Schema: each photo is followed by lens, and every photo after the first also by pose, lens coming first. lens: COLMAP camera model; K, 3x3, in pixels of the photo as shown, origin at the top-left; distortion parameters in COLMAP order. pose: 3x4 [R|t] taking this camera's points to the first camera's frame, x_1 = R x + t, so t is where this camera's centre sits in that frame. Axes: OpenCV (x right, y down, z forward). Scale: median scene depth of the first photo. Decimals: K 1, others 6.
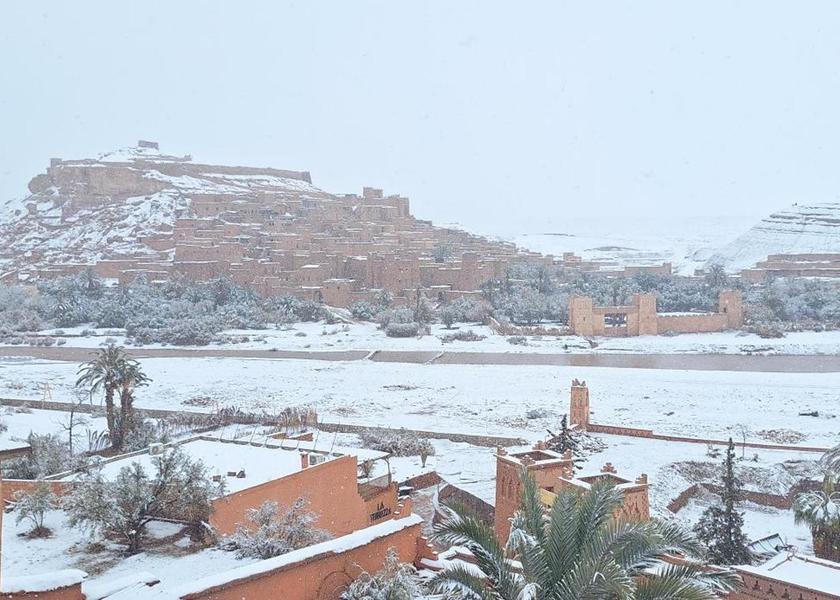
lens RADIAL K [[885.5, 0, 426.8], [0, 885.5, 300.1], [0, 0, 1]] dist [0.163848, -0.324570]
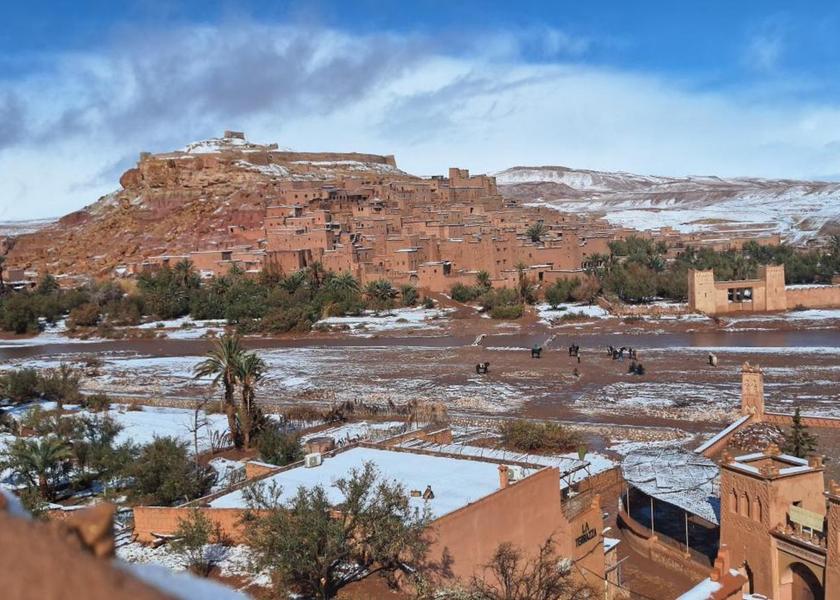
lens RADIAL K [[886.3, 0, 434.6], [0, 886.3, 292.4], [0, 0, 1]] dist [0.159357, -0.305142]
pose [[0.996386, -0.032386, -0.078527, -0.118984], [0.033162, 0.999413, 0.008600, 0.005299], [0.078202, -0.011173, 0.996875, 0.178214]]
